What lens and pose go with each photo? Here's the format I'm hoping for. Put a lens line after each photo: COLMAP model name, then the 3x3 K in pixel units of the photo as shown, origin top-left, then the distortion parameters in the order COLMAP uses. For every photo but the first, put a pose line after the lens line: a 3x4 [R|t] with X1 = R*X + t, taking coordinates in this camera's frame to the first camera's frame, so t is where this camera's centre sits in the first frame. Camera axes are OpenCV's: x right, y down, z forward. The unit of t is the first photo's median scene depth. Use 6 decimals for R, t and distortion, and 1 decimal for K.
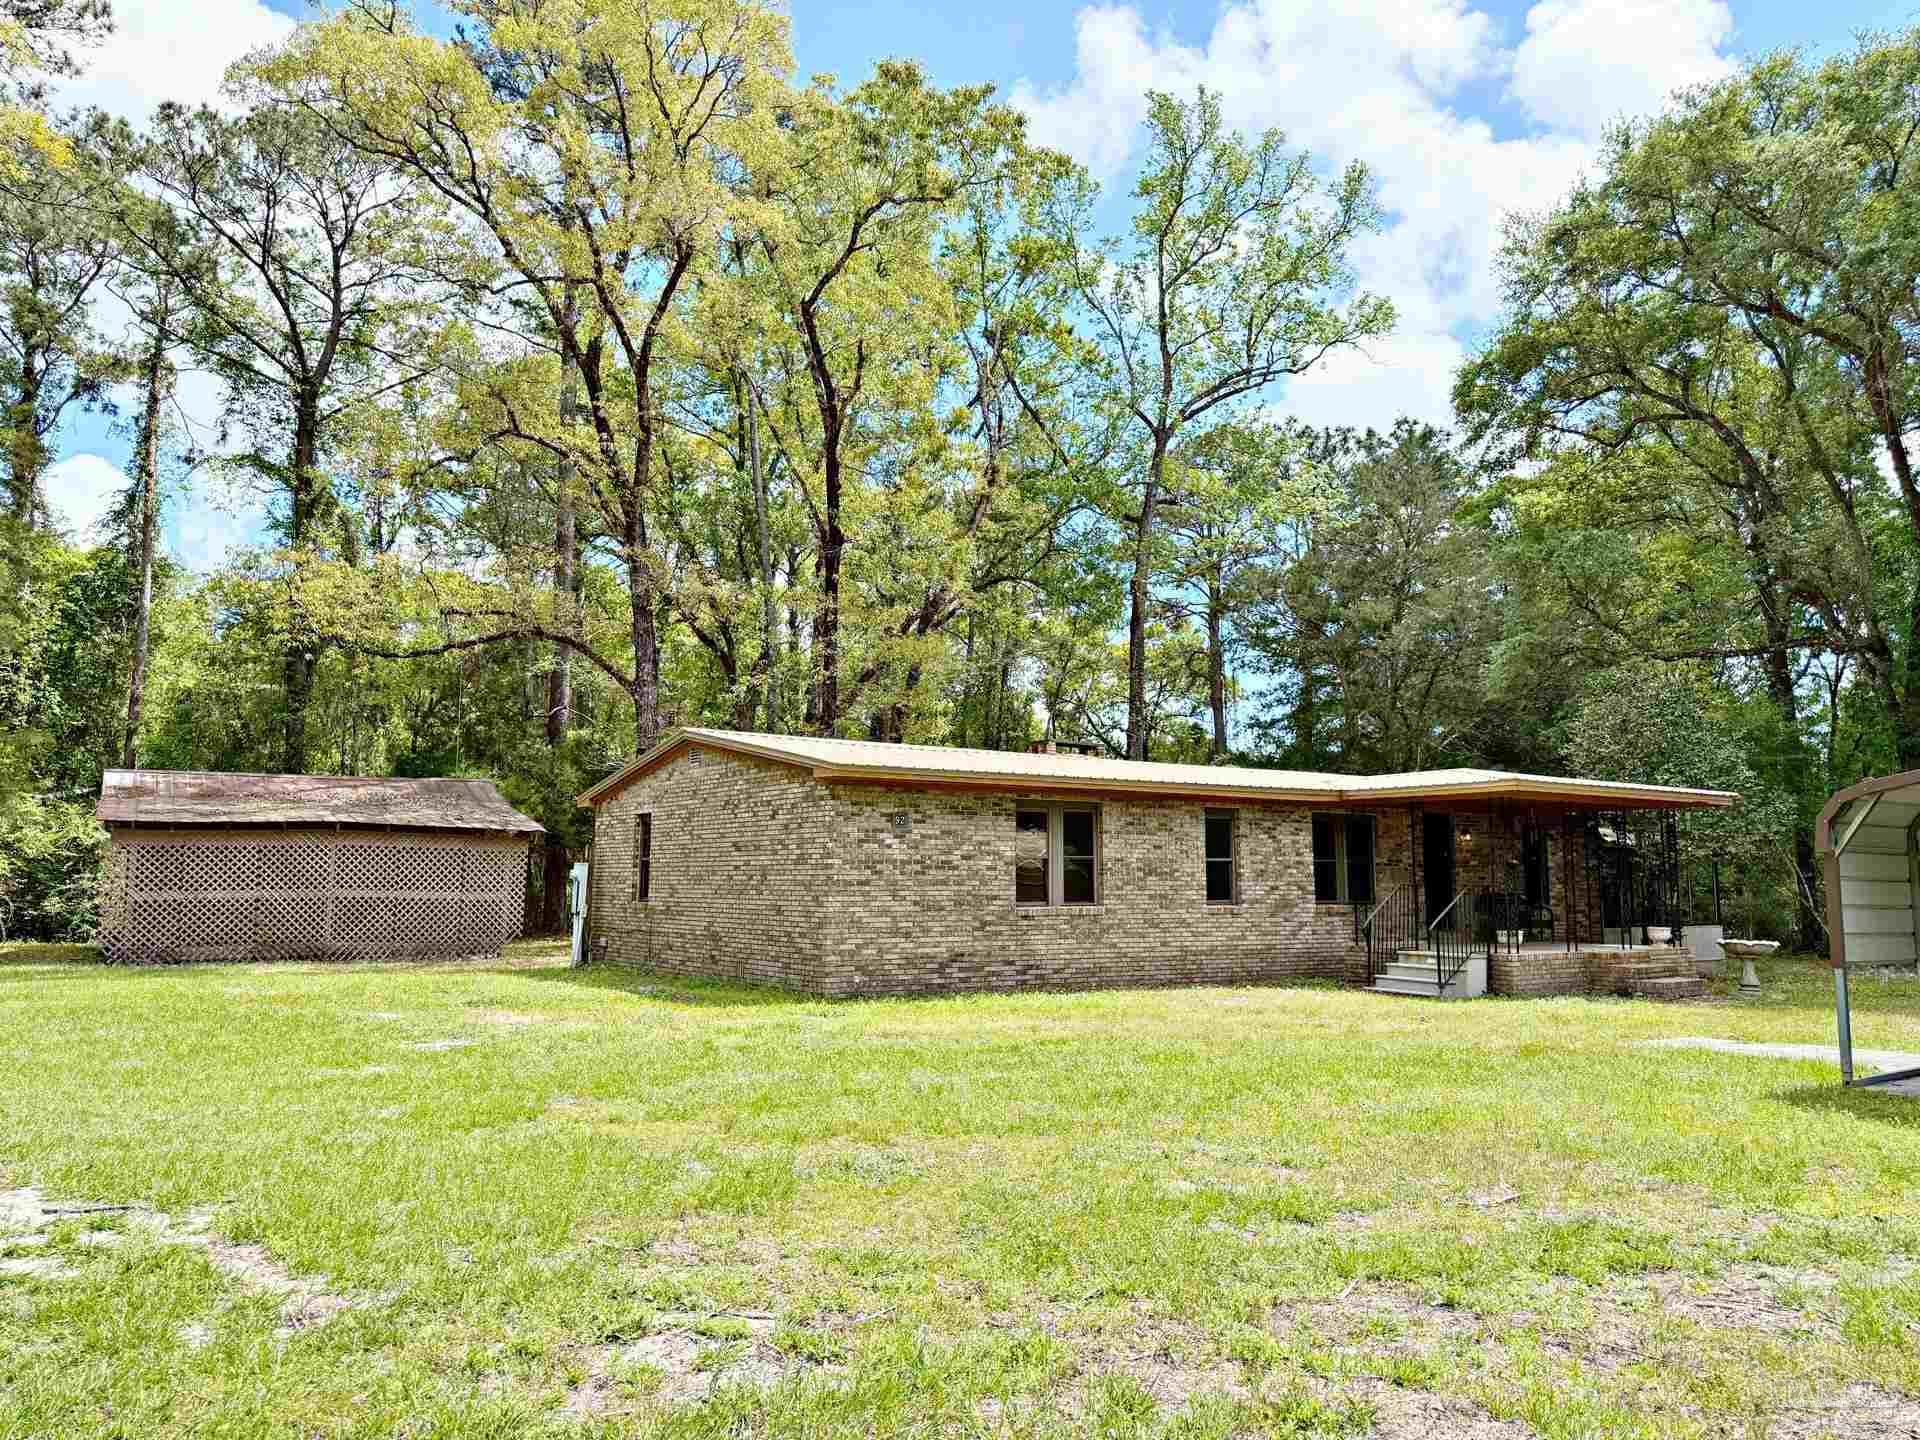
lens RADIAL K [[1286.8, 0, 960.0], [0, 1286.8, 720.0], [0, 0, 1]] dist [0.006634, 0.002233]
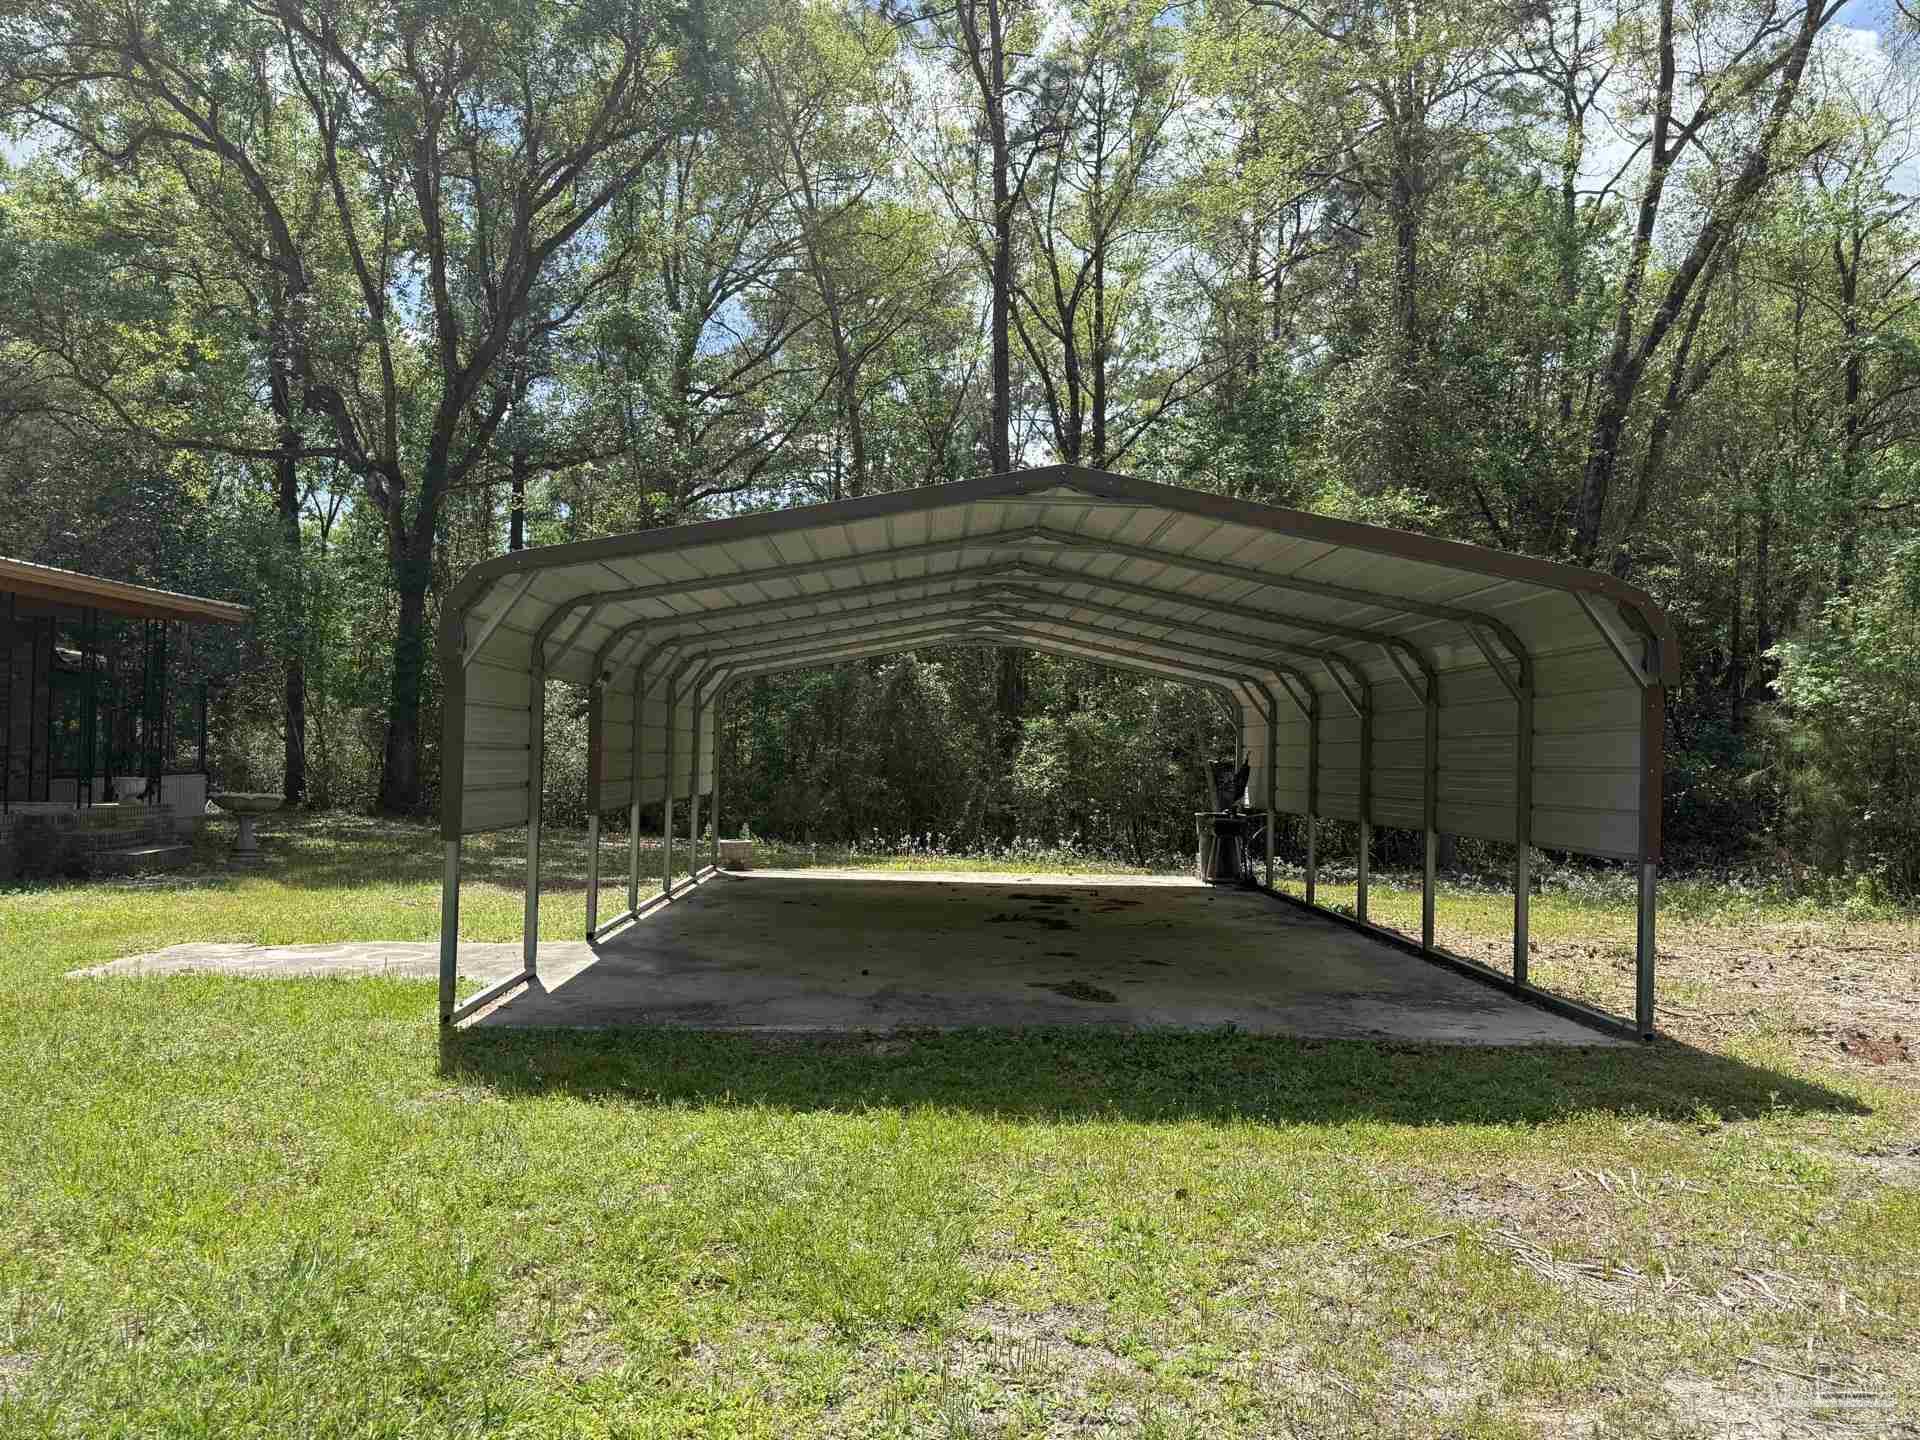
lens RADIAL K [[1378.1, 0, 960.0], [0, 1378.1, 720.0], [0, 0, 1]] dist [-0.000926, -0.000402]
pose [[0.507090, 0.004368, 0.861882, 0.090952], [-0.102748, 0.993162, 0.055418, 0.032876], [-0.855747, -0.116658, 0.504071, 0.178880]]
